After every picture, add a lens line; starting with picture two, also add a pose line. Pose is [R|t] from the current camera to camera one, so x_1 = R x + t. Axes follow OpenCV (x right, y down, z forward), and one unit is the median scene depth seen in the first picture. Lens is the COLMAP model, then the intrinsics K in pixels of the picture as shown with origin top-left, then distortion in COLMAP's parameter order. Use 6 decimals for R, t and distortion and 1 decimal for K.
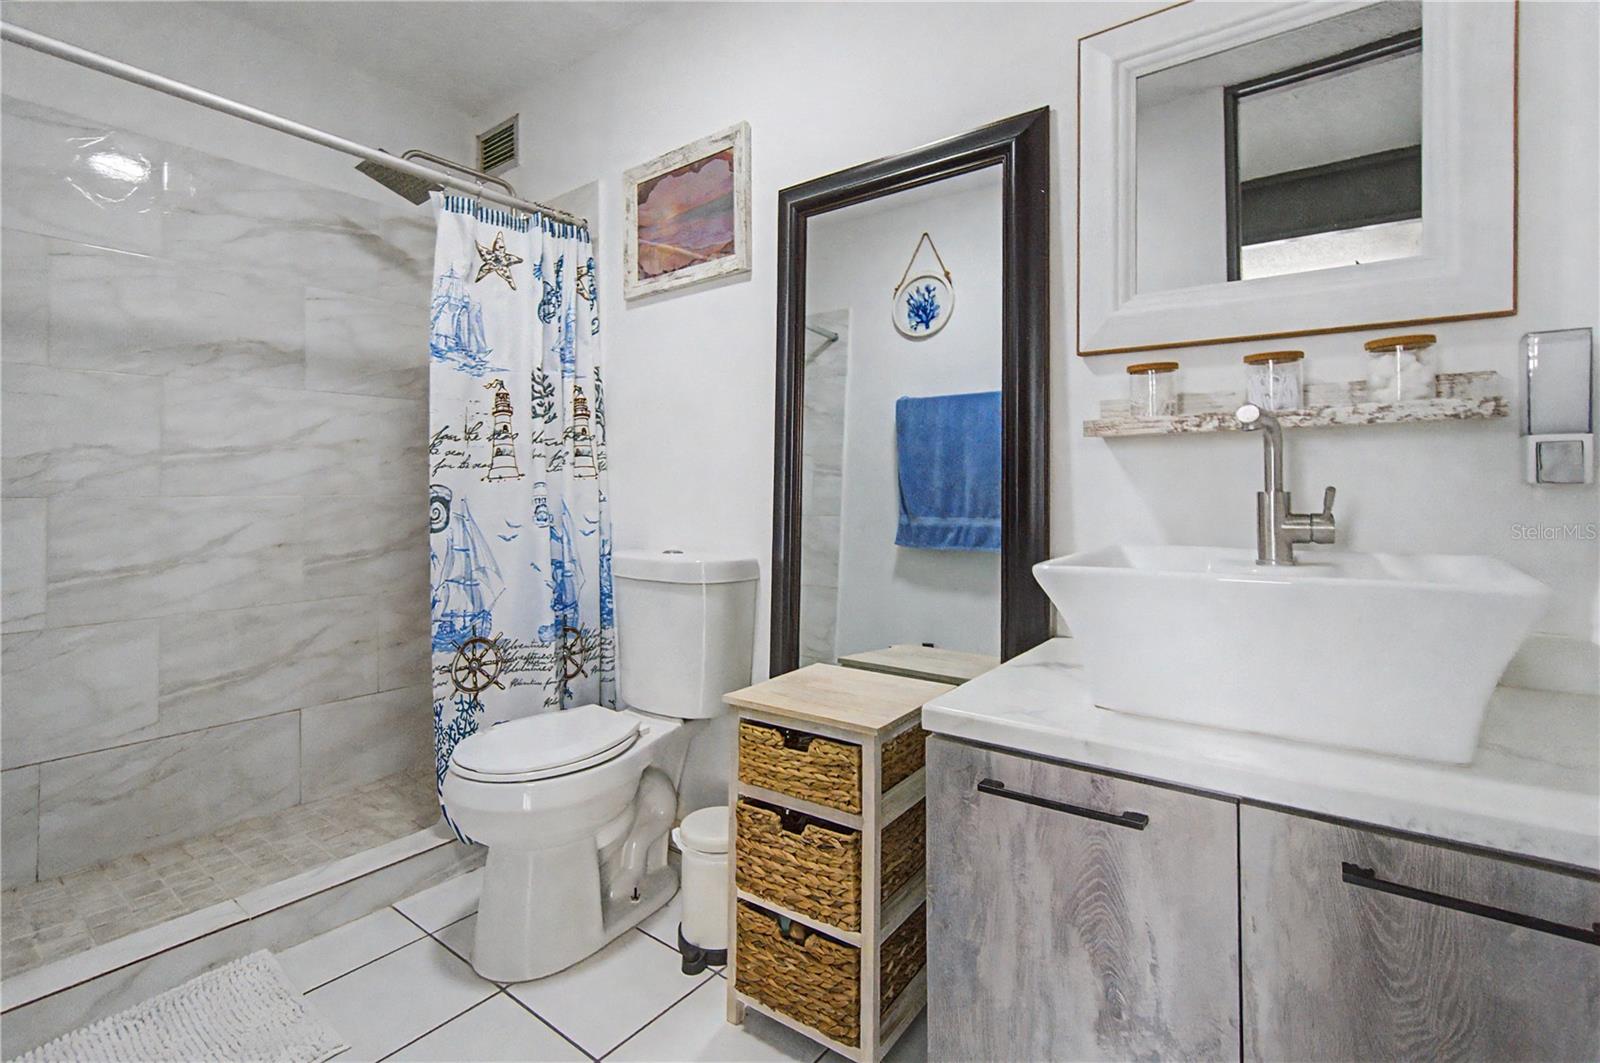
lens RADIAL K [[744.5, 0, 808.4], [0, 744.5, 490.7], [0, 0, 1]] dist [-0.017579, -0.000401]
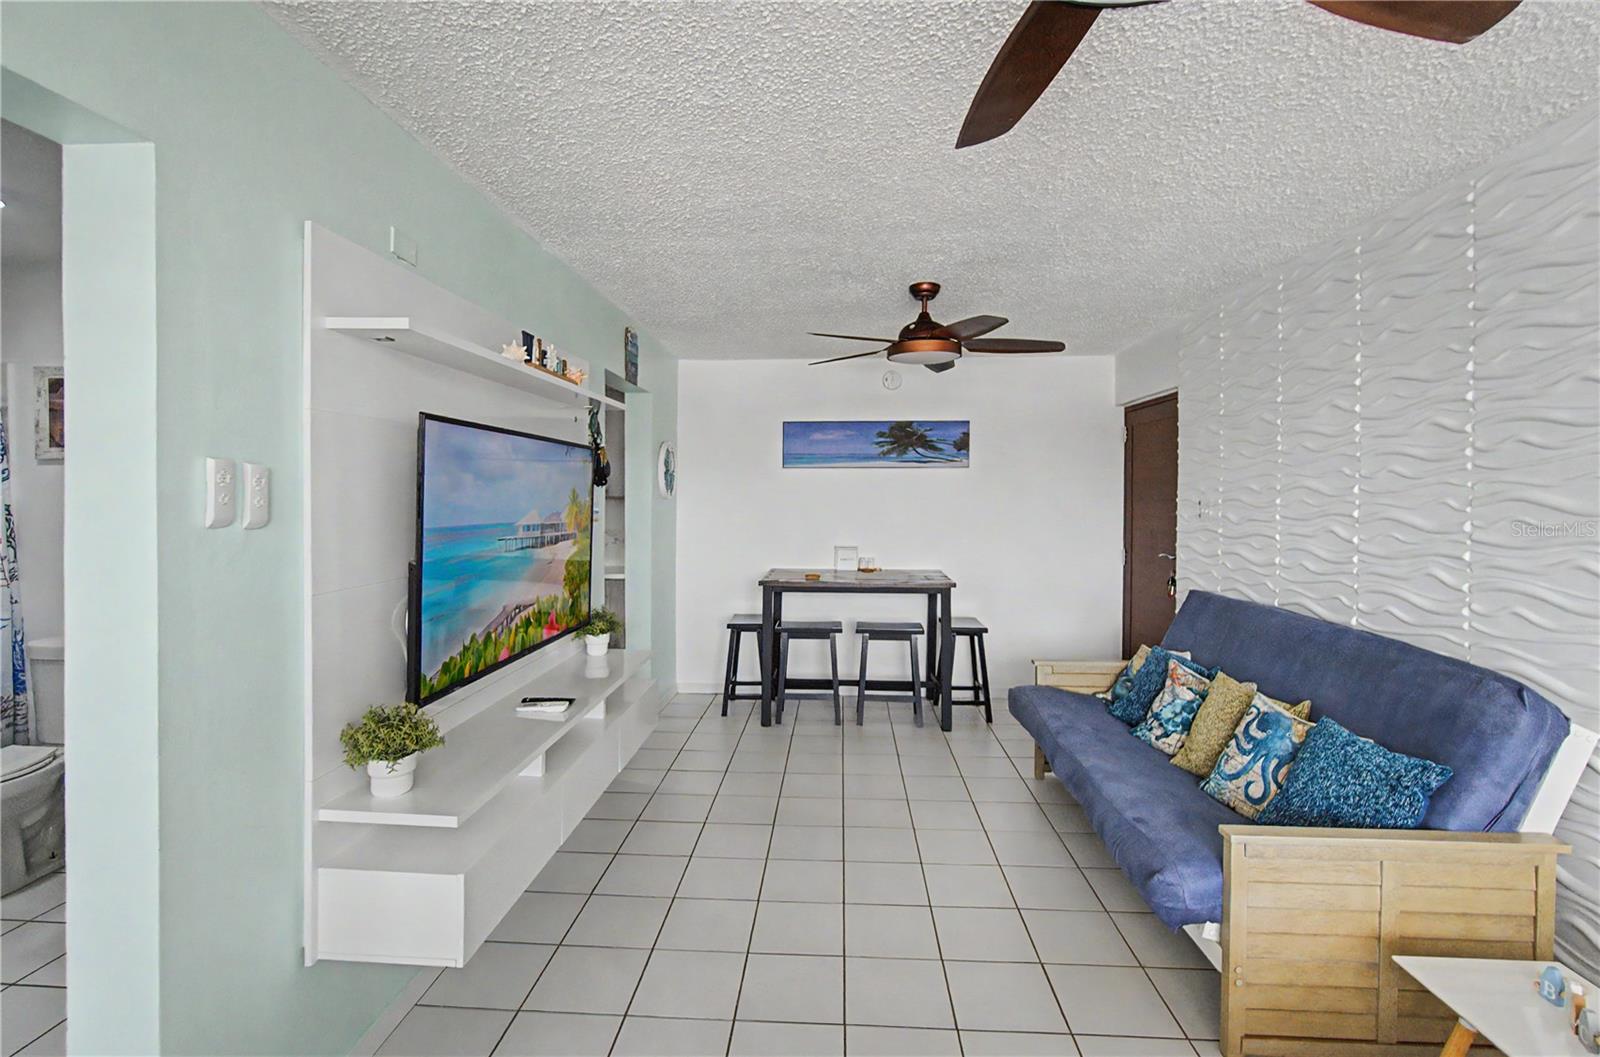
lens RADIAL K [[758.3, 0, 798.4], [0, 758.3, 493.7], [0, 0, 1]] dist [-0.001051, -0.000594]
pose [[0.836493, -0.002194, 0.547973, 0.175744], [0.000643, 0.999995, 0.003024, -0.196932], [-0.547977, -0.002177, 0.836490, -0.998046]]
